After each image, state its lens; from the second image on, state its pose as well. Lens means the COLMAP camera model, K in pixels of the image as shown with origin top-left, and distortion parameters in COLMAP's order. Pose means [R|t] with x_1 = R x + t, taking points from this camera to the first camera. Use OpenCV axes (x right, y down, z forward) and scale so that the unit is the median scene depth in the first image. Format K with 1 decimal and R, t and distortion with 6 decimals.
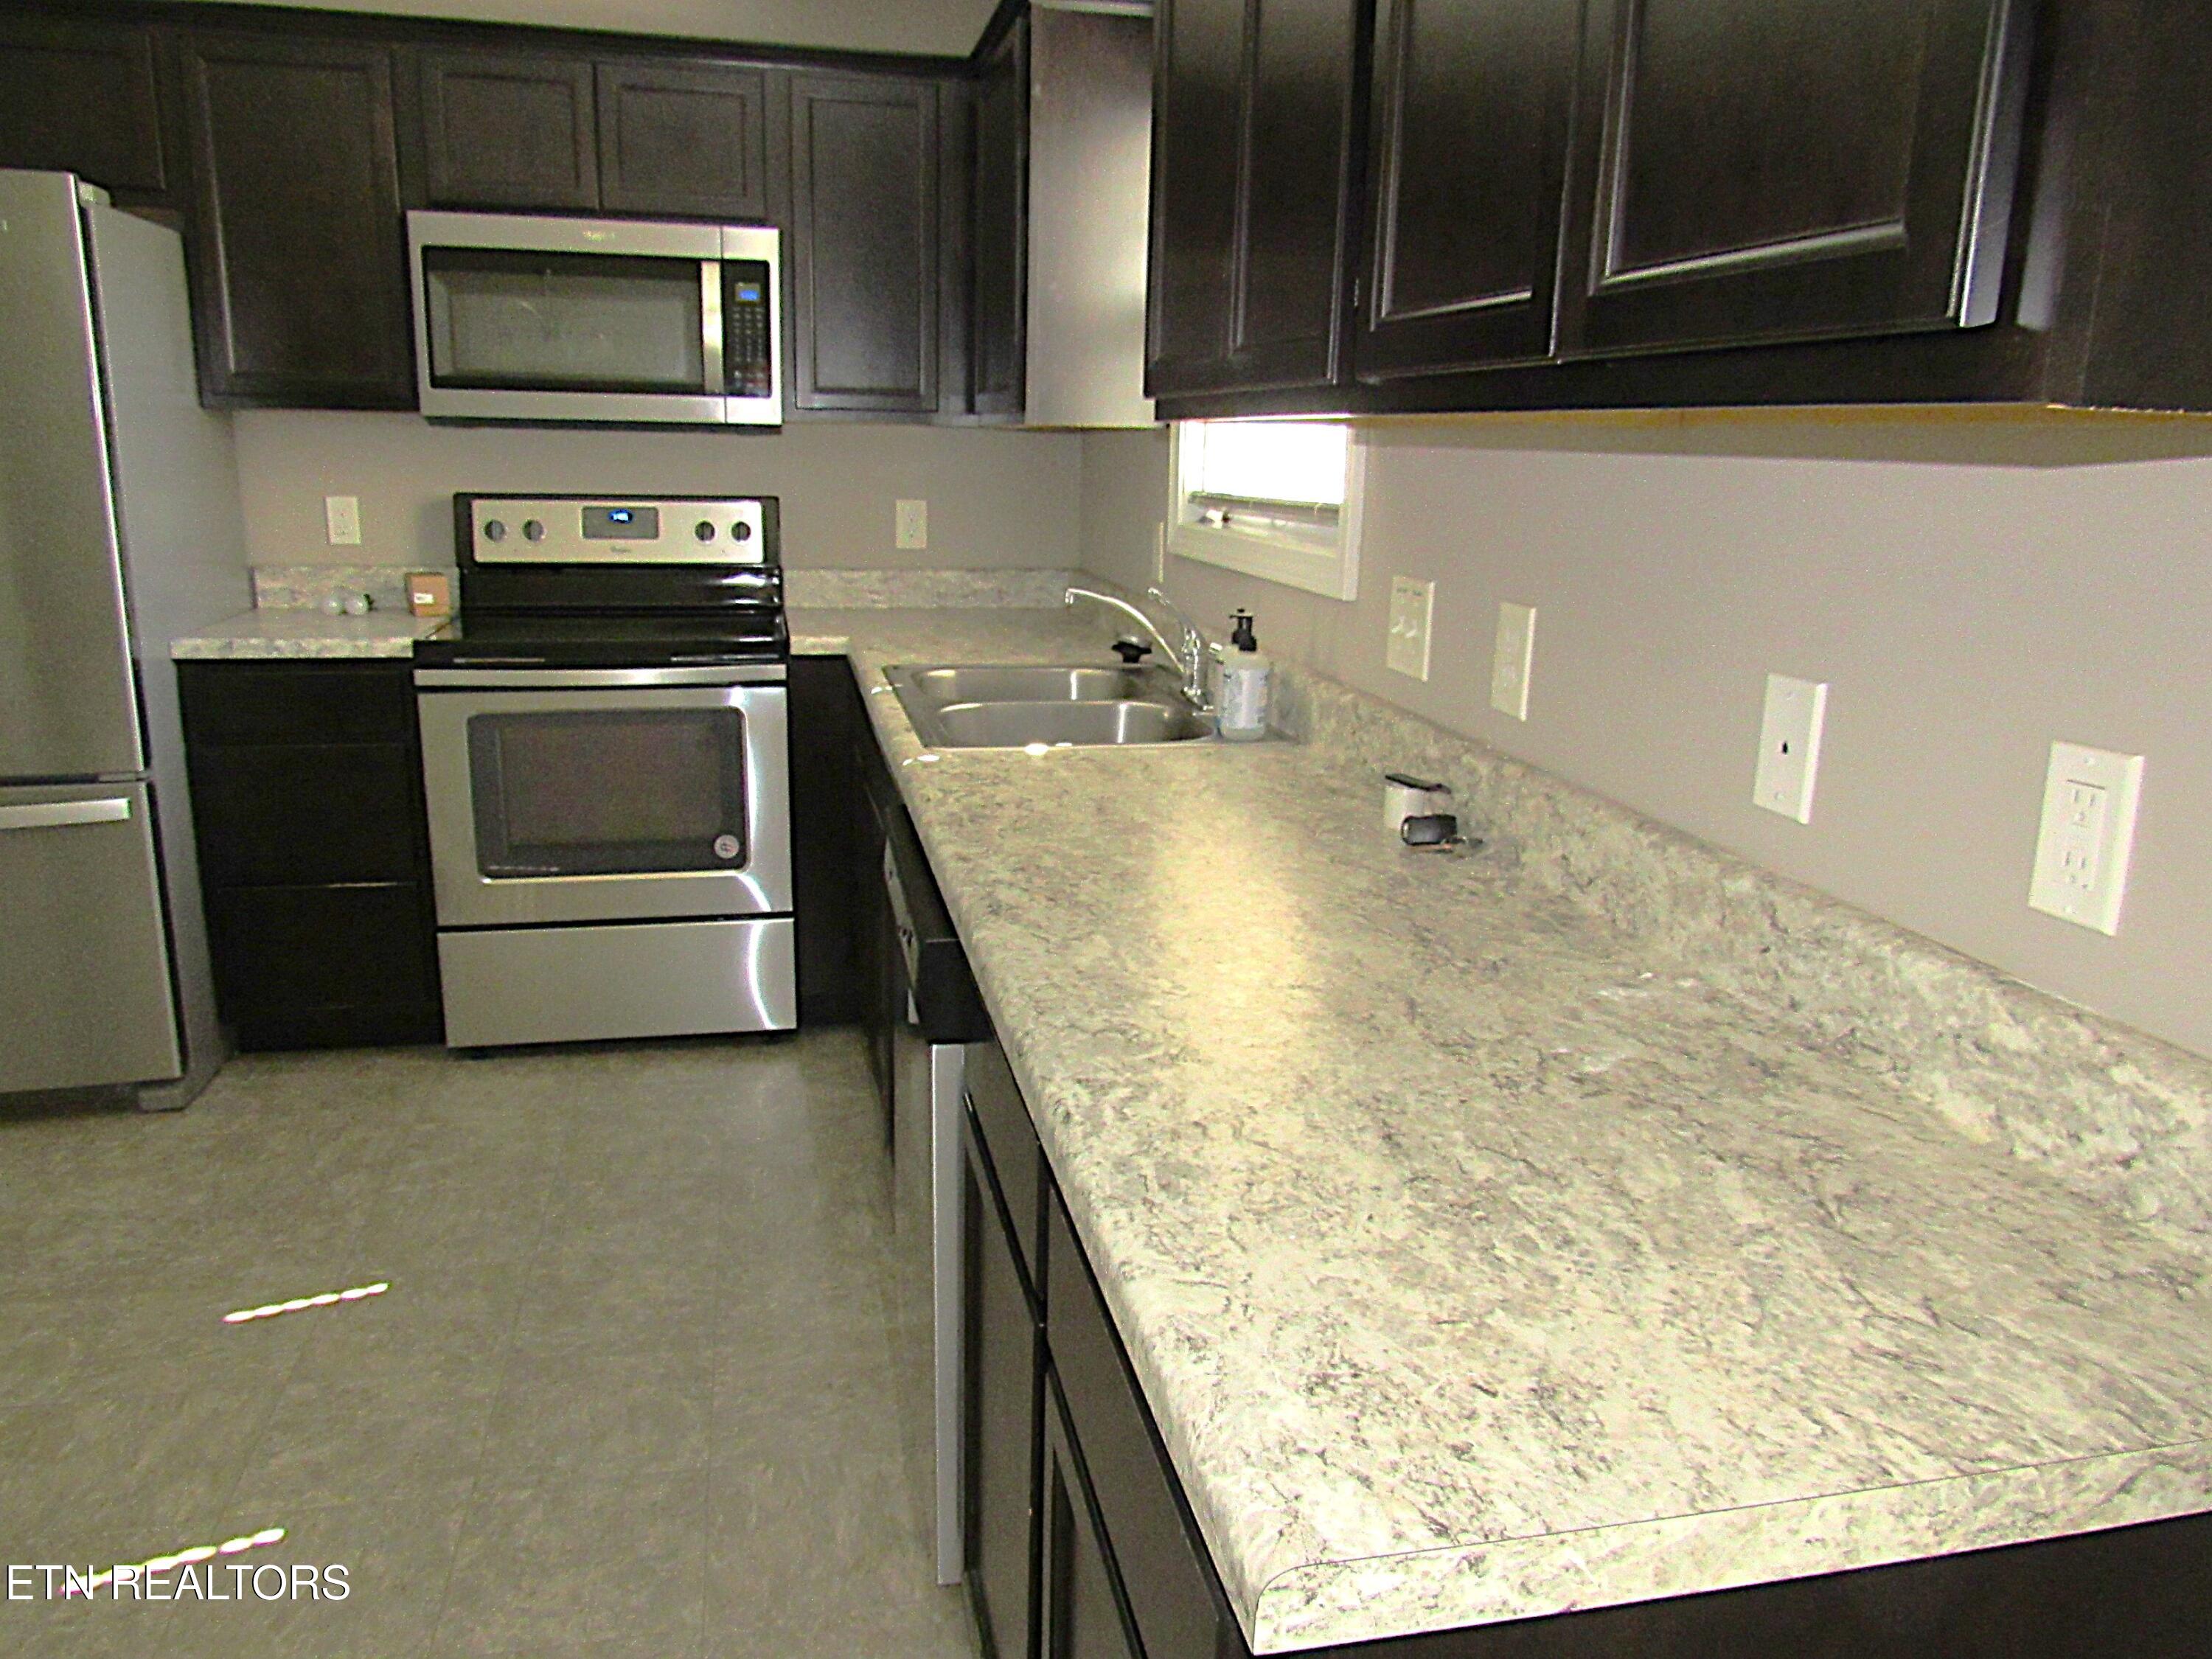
lens RADIAL K [[1586.4, 0, 1106.0], [0, 1586.4, 829.5], [0, 0, 1]] dist [-0.021897, 0.002469]
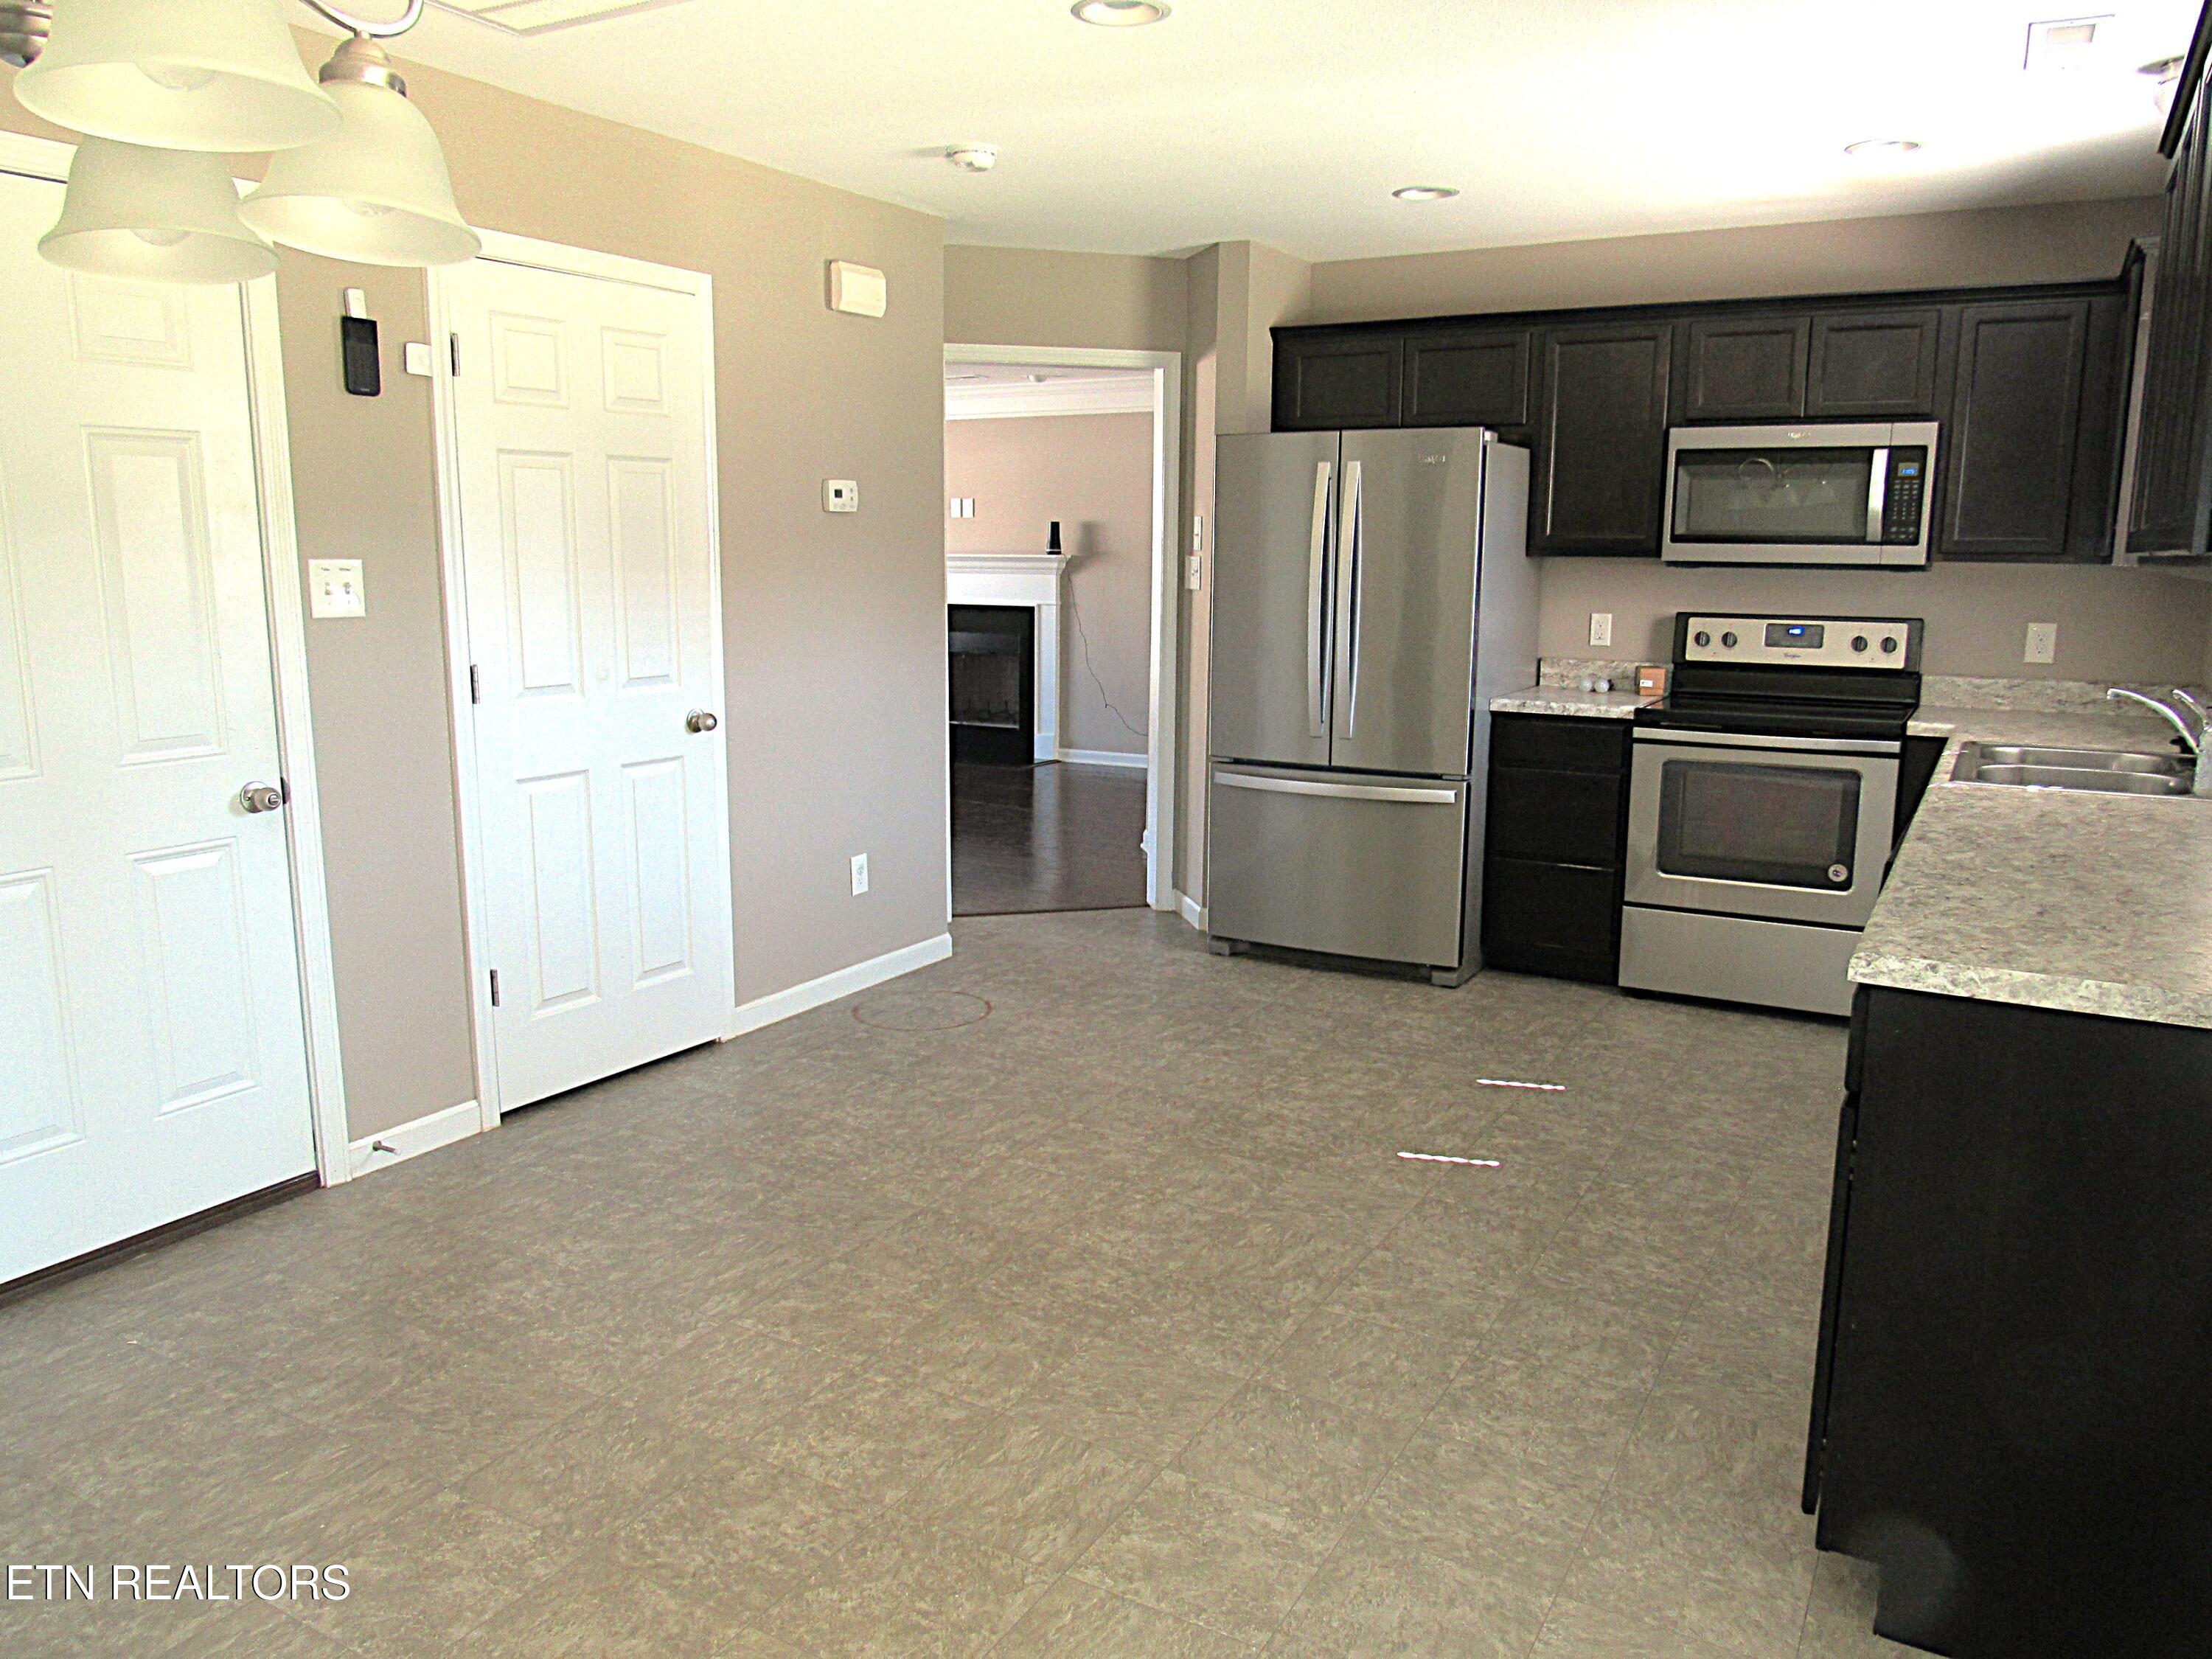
lens RADIAL K [[1586.4, 0, 1106.0], [0, 1586.4, 829.5], [0, 0, 1]] dist [-0.021897, 0.002469]
pose [[0.740550, 0.100193, -0.664490, 0.196909], [-0.149663, 0.988578, -0.017735, 0.094714], [0.655123, 0.112583, 0.747087, -0.434846]]
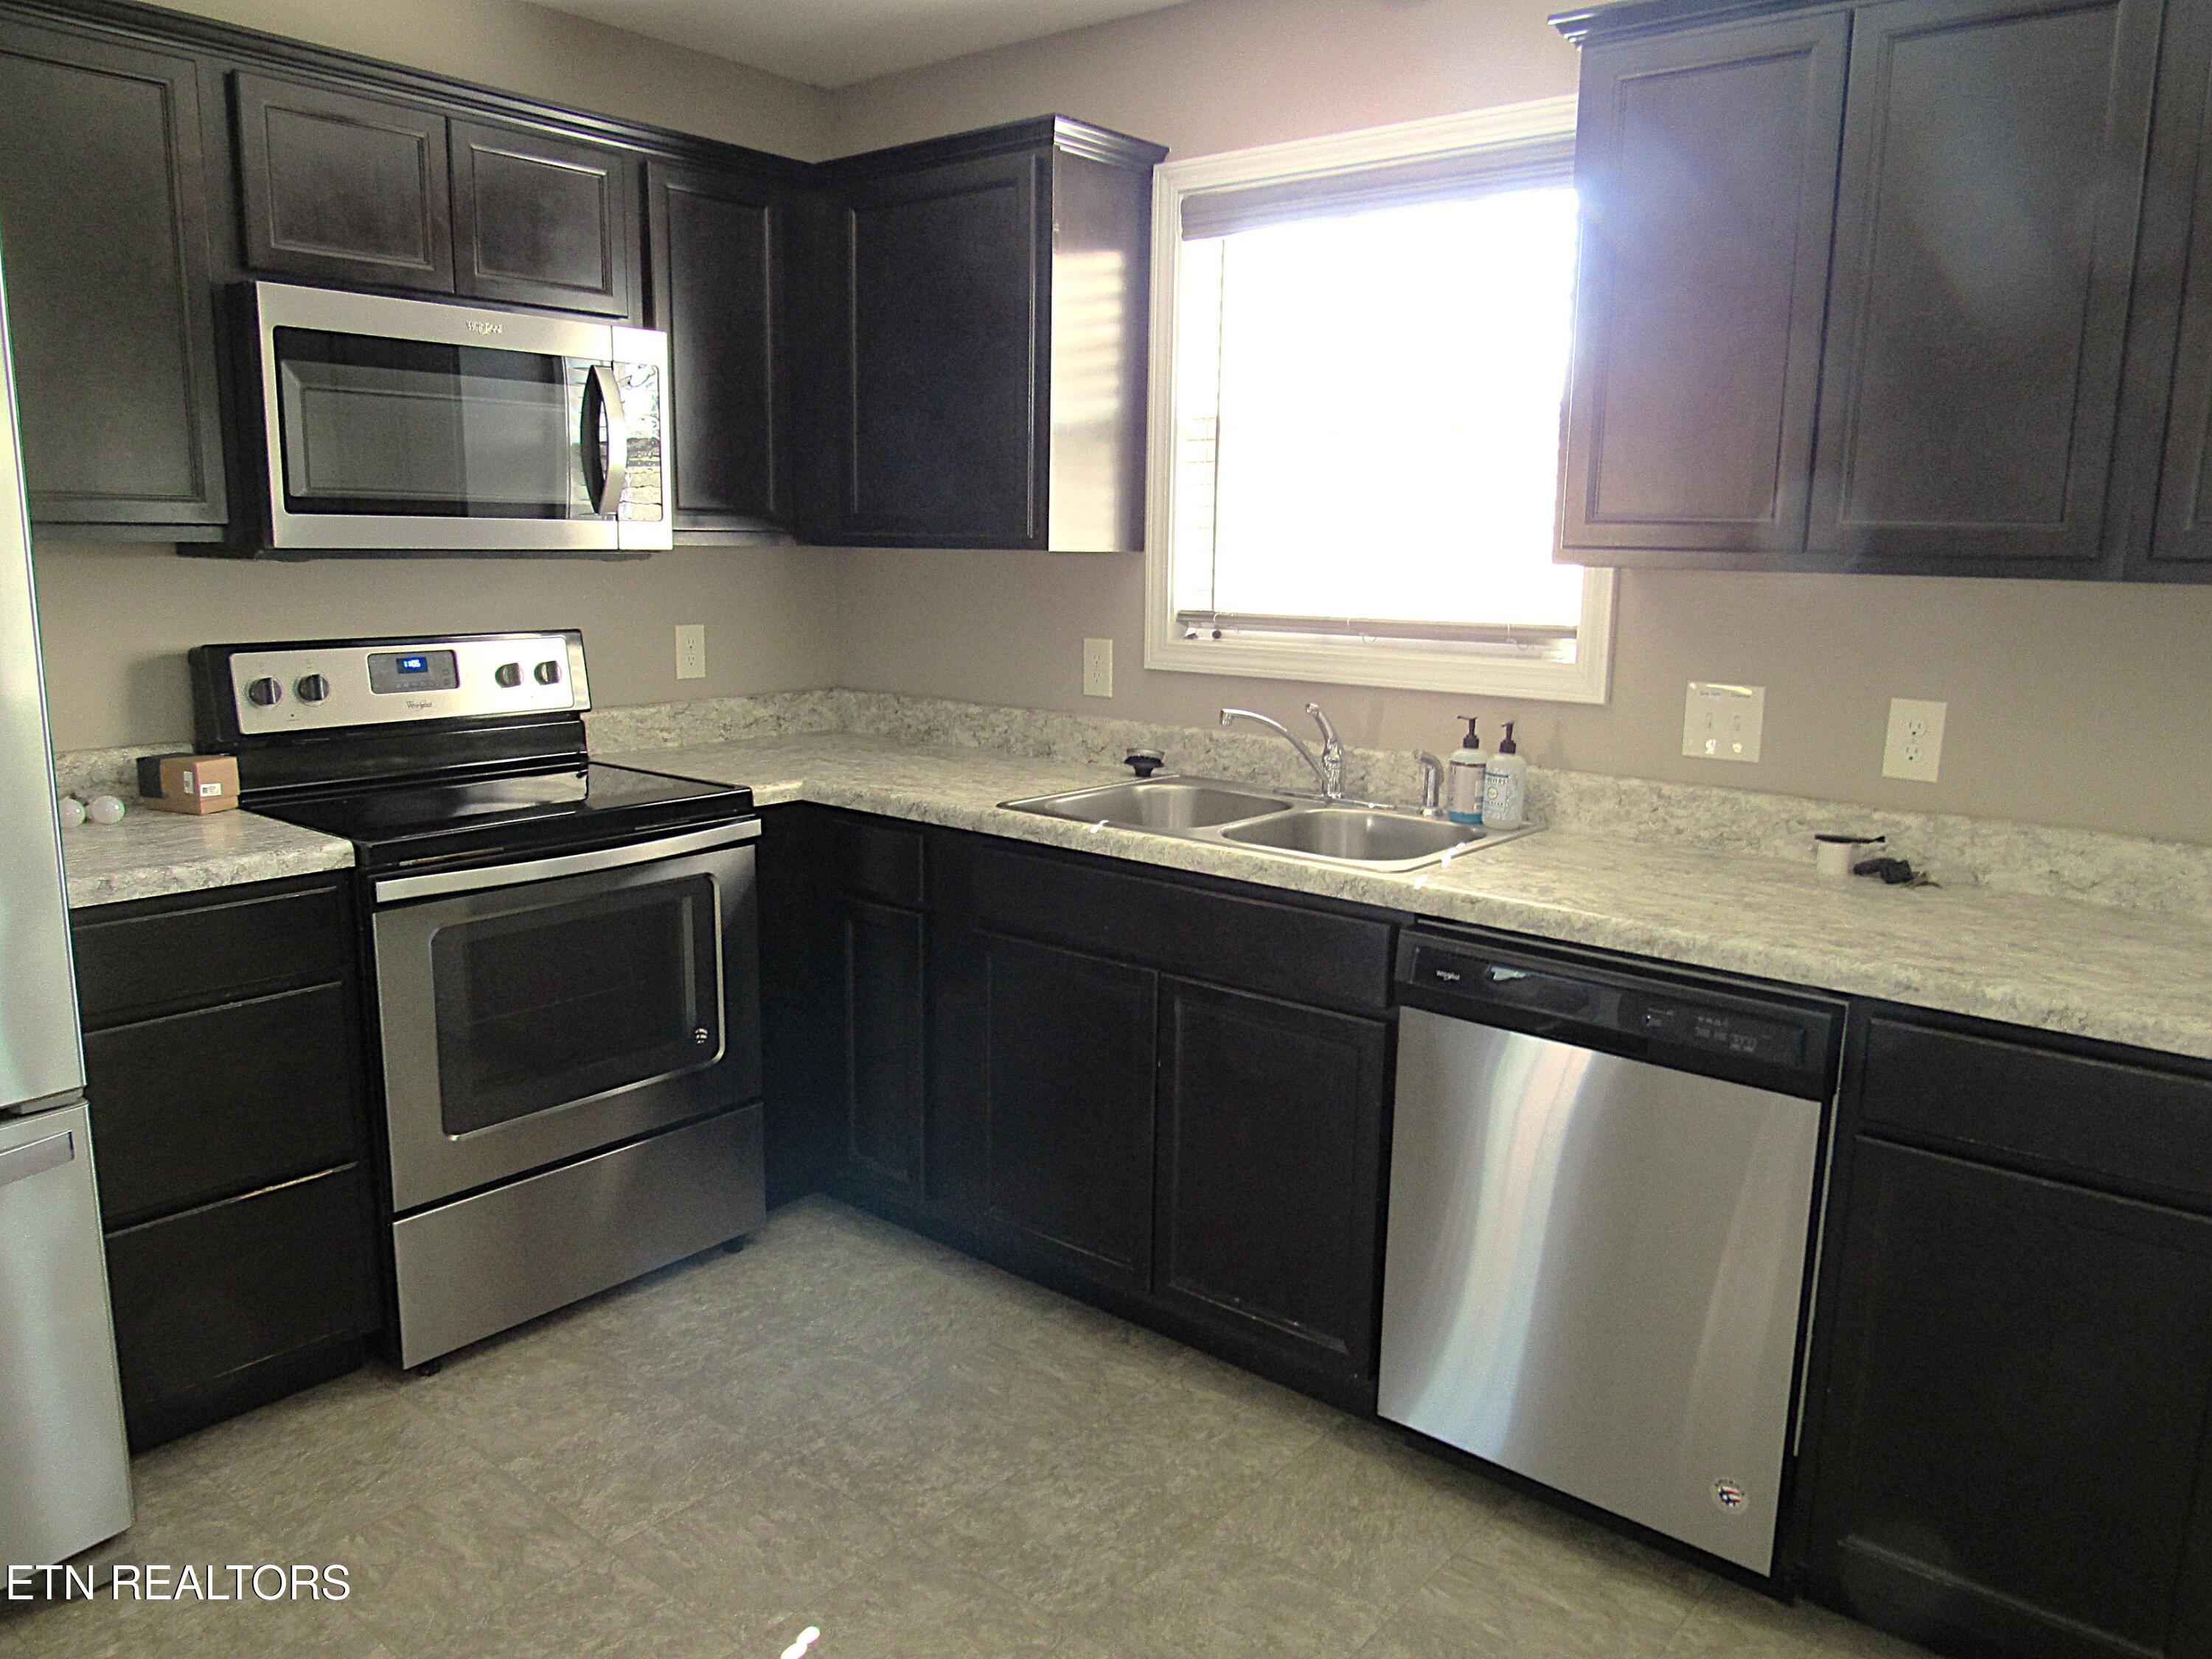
lens RADIAL K [[1586.4, 0, 1106.0], [0, 1586.4, 829.5], [0, 0, 1]] dist [-0.021897, 0.002469]
pose [[0.784975, -0.124026, 0.606987, -0.596226], [0.149874, 0.988671, 0.008194, -0.076719], [-0.601126, 0.084539, 0.794670, 0.176194]]
